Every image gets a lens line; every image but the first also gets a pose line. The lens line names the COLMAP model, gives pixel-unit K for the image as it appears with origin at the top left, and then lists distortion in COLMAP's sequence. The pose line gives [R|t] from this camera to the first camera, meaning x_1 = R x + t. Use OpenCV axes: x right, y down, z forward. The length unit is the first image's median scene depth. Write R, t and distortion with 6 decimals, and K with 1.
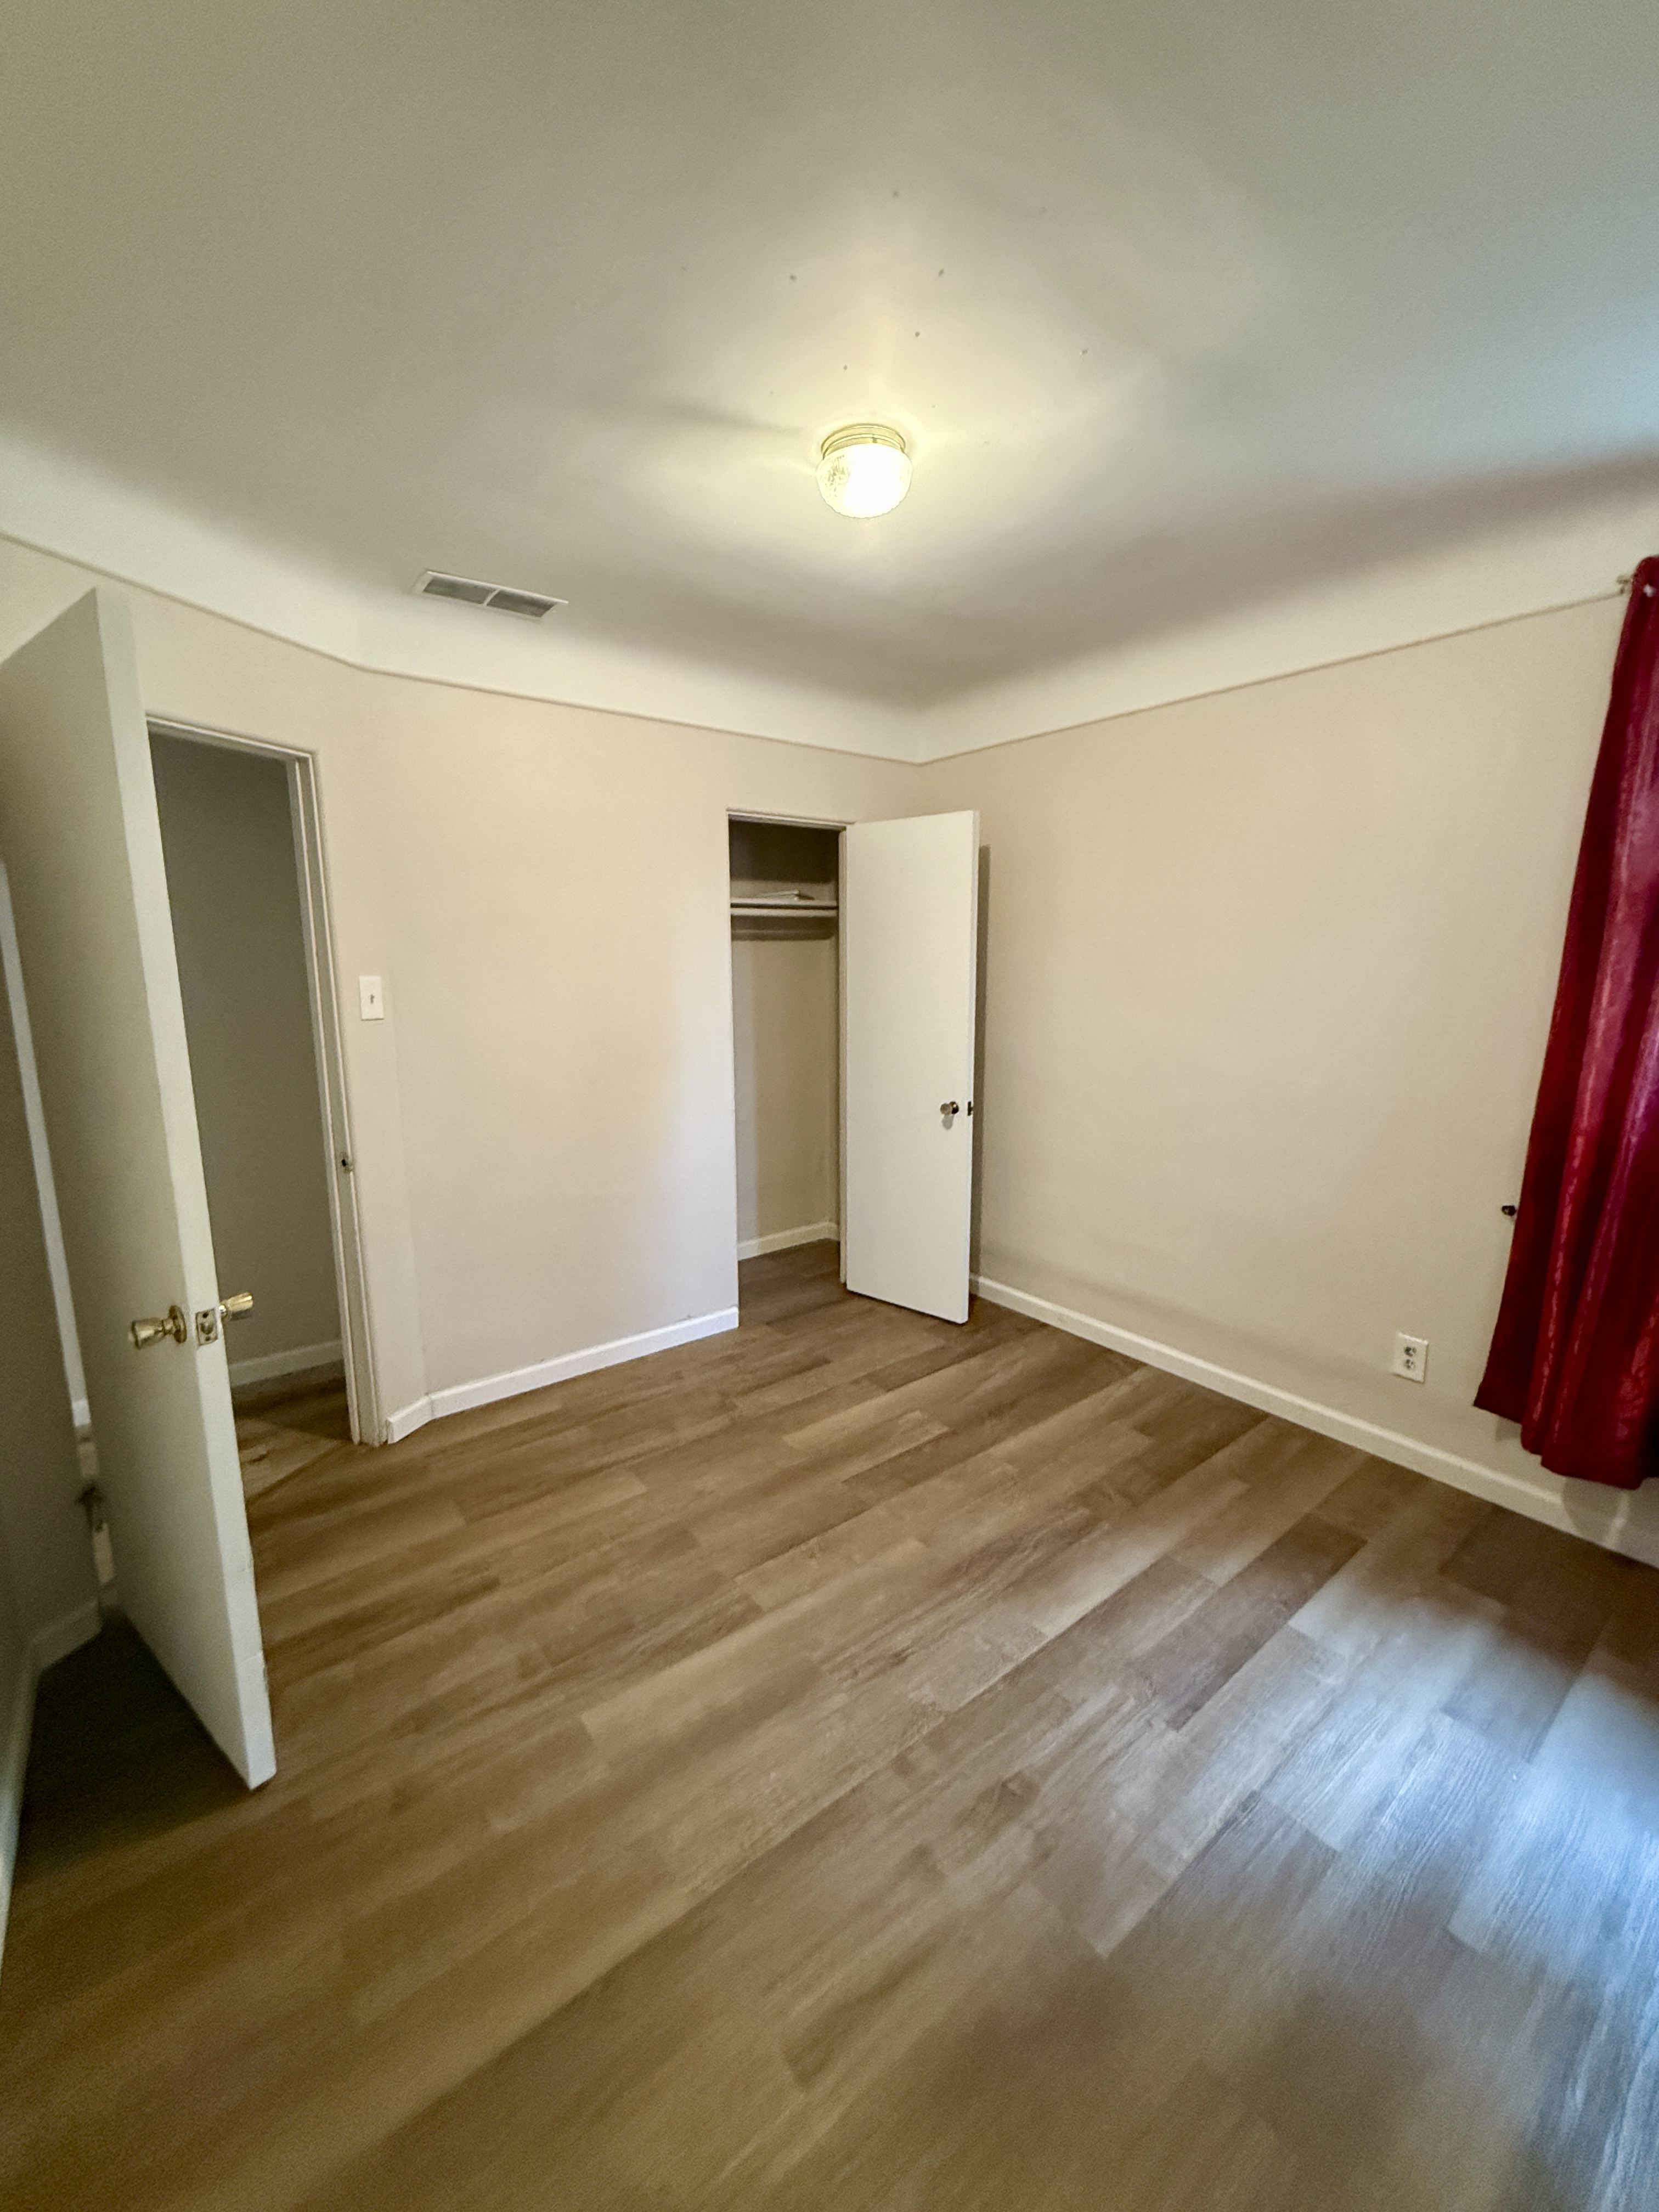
lens RADIAL K [[882.4, 0, 831.0], [0, 882.4, 1110.0], [0, 0, 1]] dist [-0.002425, 0.000504]
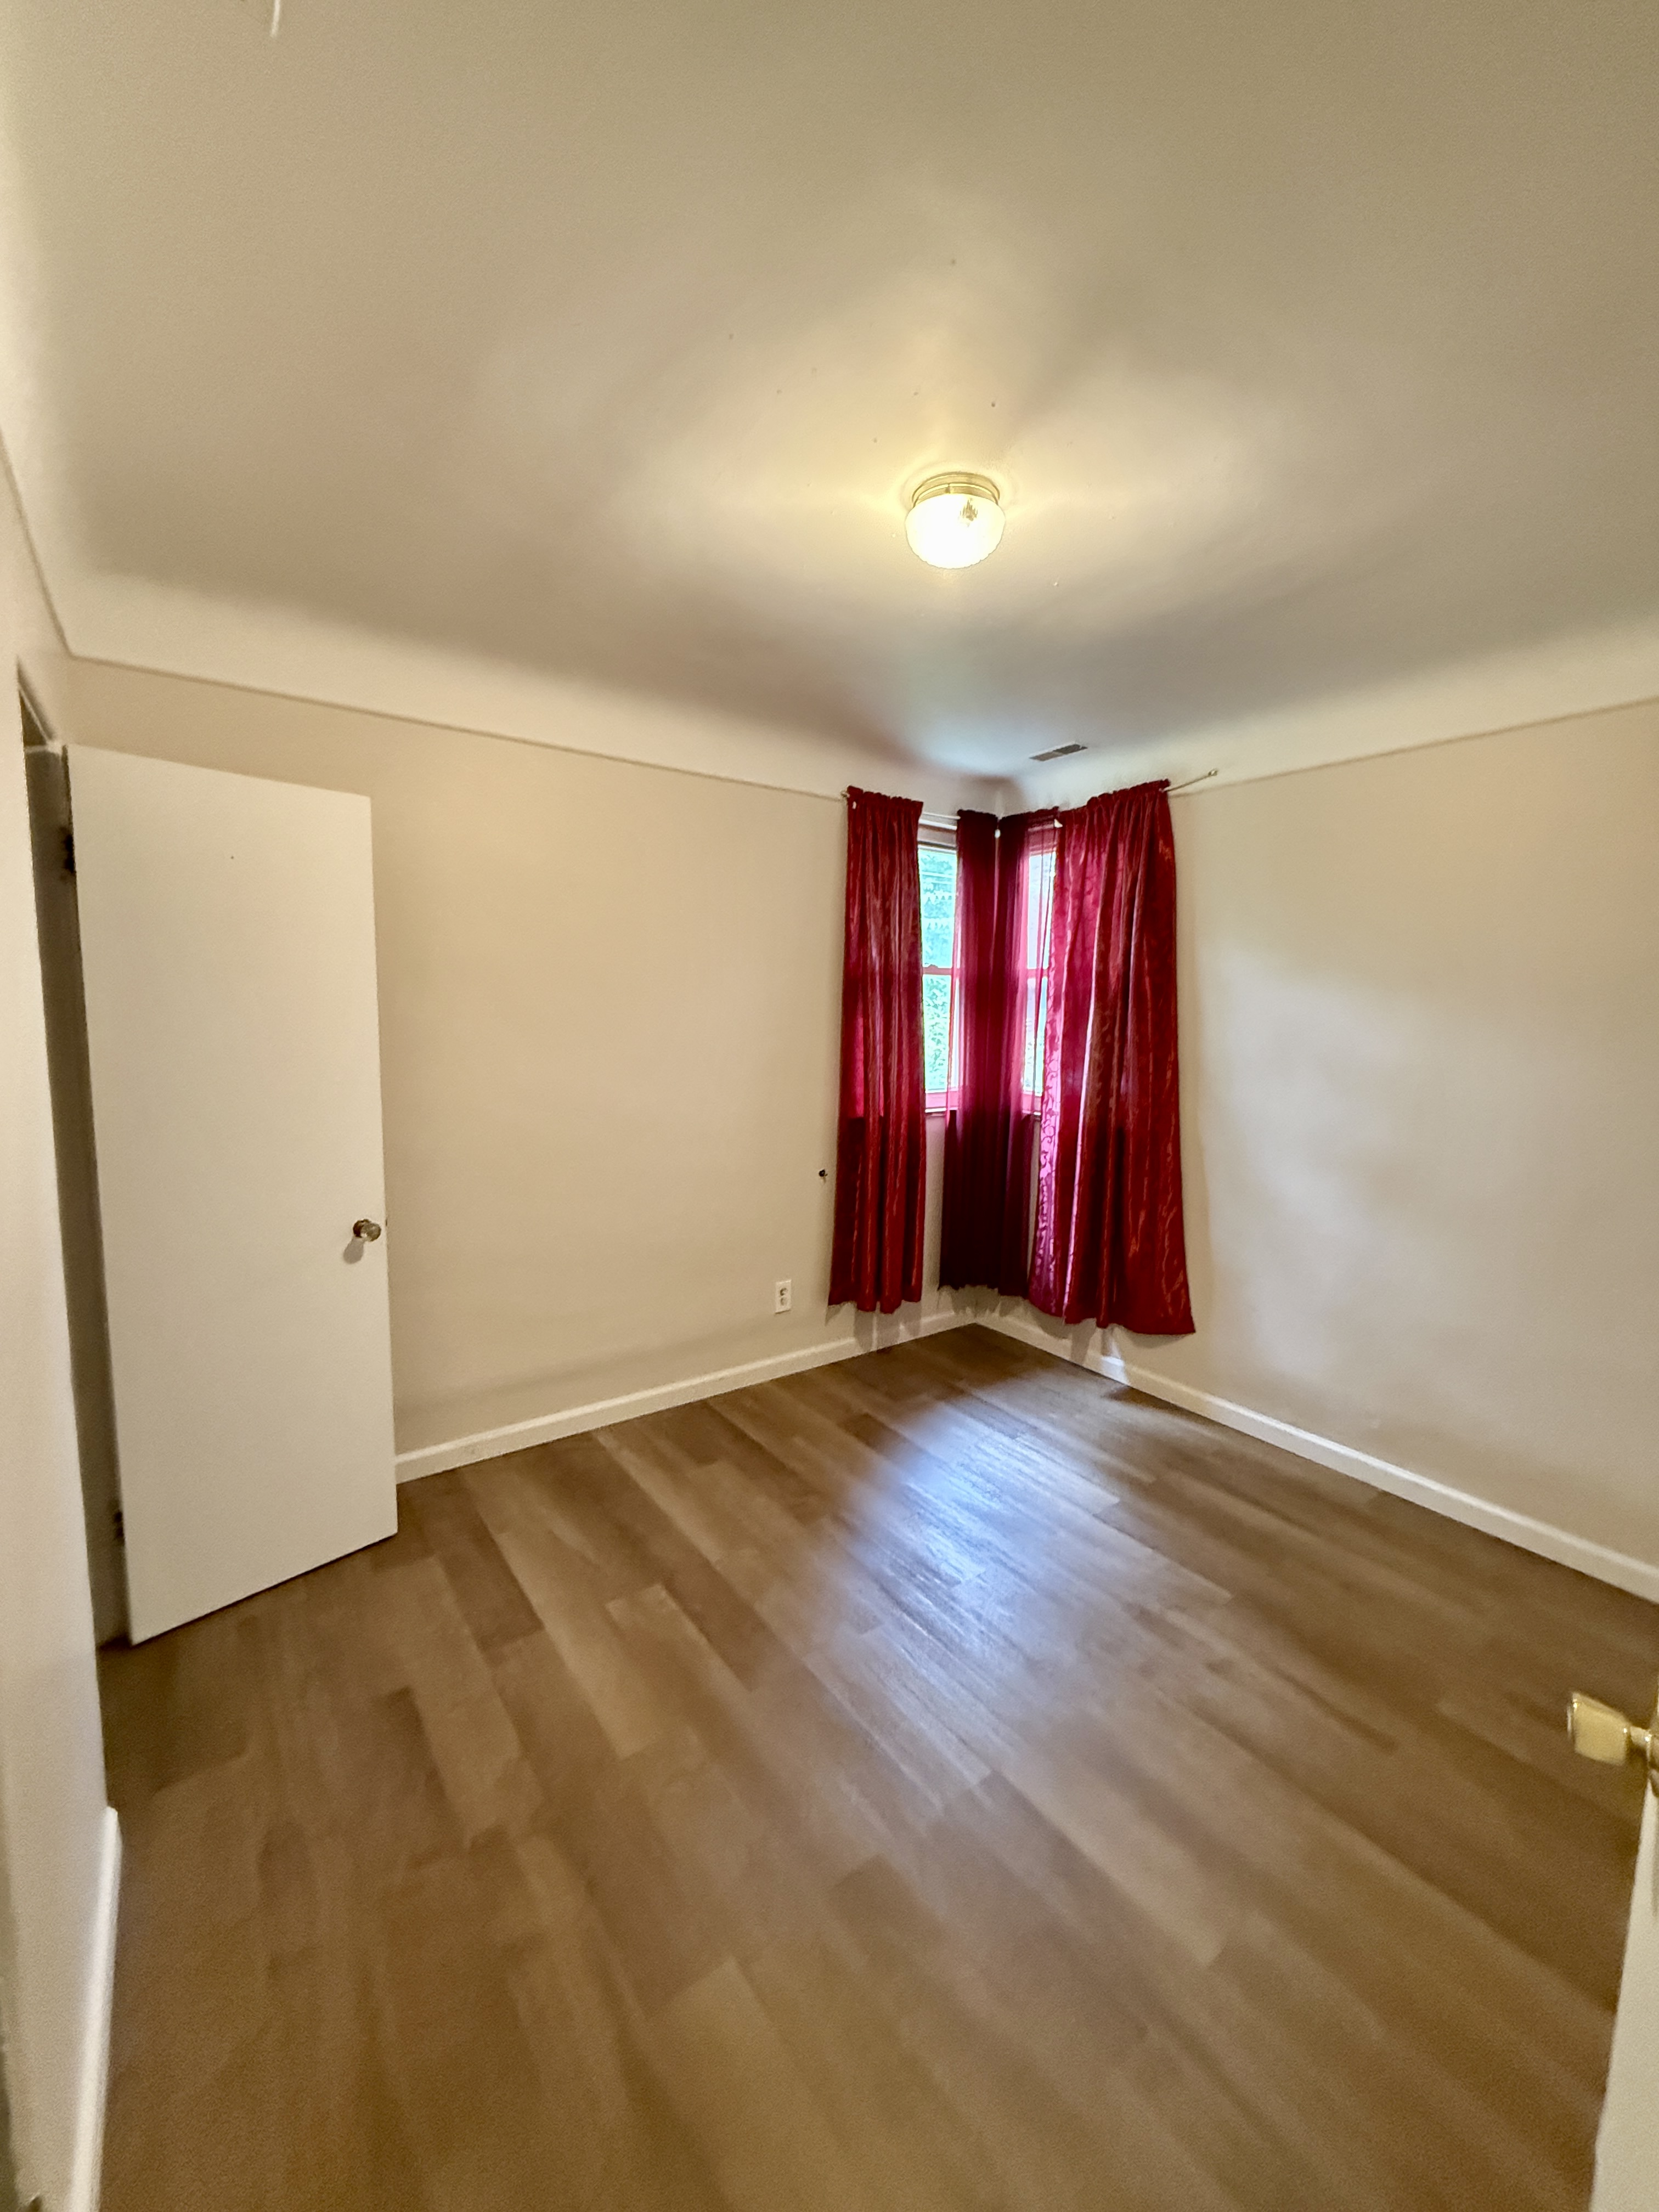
lens RADIAL K [[882.4, 0, 833.0], [0, 882.4, 1106.1], [0, 0, 1]] dist [-0.002425, 0.000504]
pose [[0.021107, -0.105576, 0.994187, -0.690573], [0.155620, 0.982635, 0.101046, -0.141895], [-0.987591, 0.152583, 0.037170, 0.817908]]
